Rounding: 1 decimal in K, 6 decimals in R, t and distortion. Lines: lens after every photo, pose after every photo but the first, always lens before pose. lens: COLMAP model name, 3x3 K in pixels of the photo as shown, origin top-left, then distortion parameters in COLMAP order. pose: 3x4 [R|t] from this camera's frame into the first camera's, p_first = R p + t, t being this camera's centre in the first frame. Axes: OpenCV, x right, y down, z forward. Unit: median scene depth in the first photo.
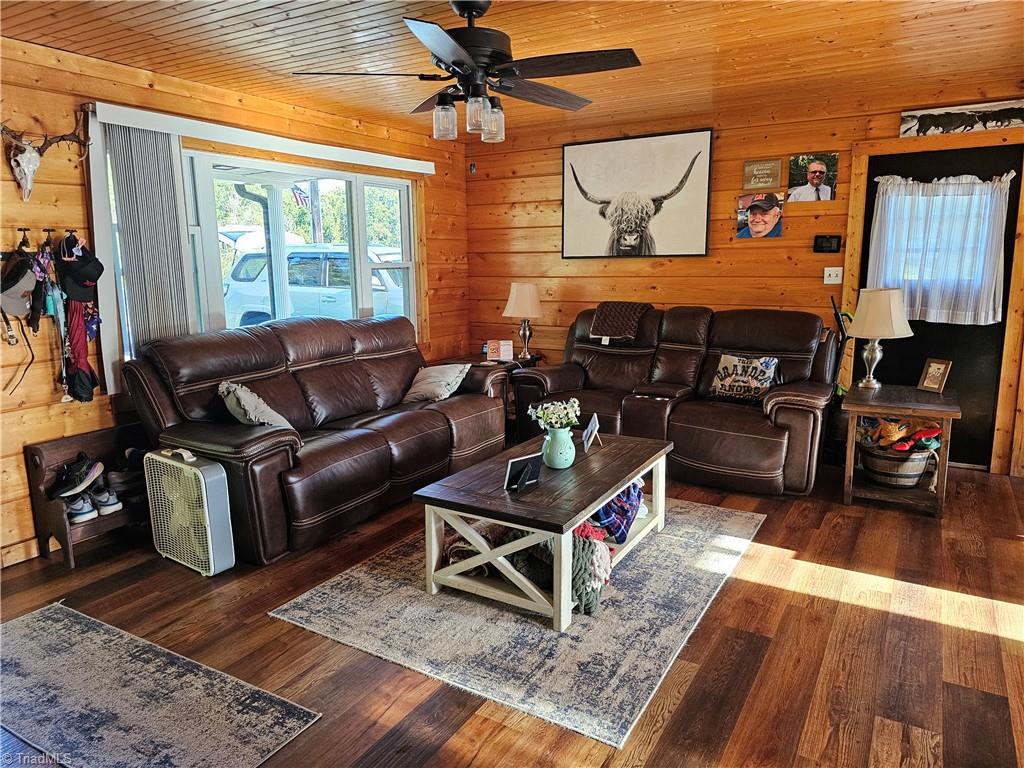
lens RADIAL K [[688.2, 0, 521.9], [0, 688.2, 380.4], [0, 0, 1]] dist [0.069999, -0.059575]
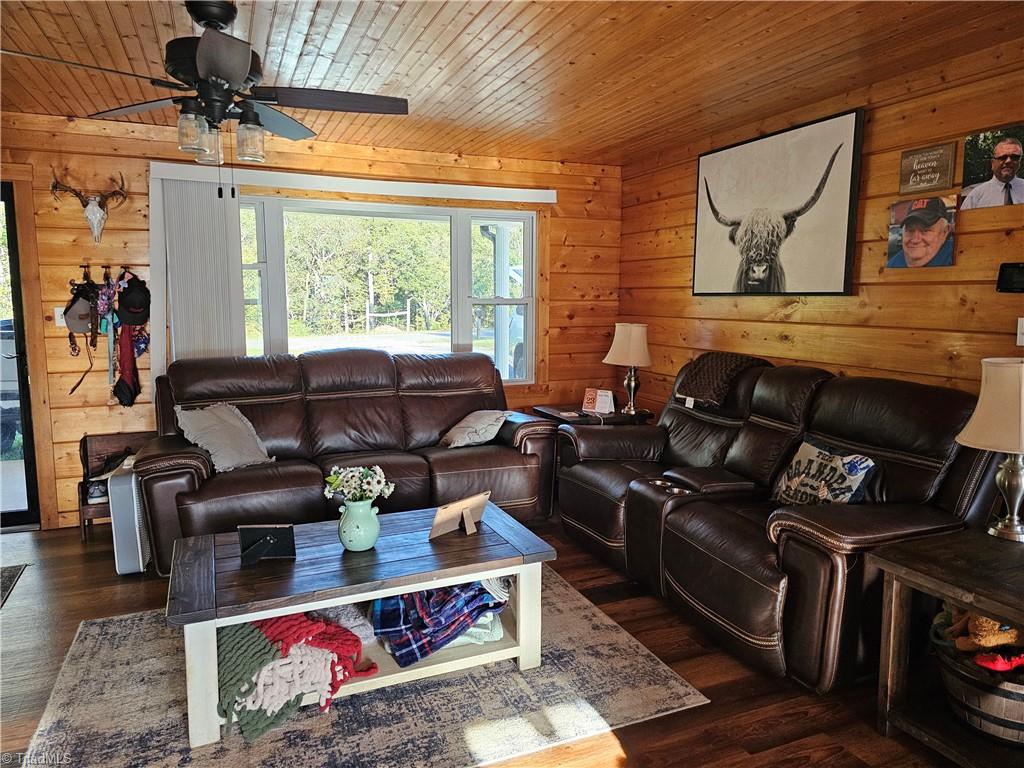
lens RADIAL K [[688.2, 0, 521.9], [0, 688.2, 380.4], [0, 0, 1]] dist [0.069999, -0.059575]
pose [[0.804124, 0.085933, -0.588218, 0.429297], [-0.114623, 0.993342, -0.011578, -0.053213], [0.583307, 0.076733, 0.808619, 0.275621]]
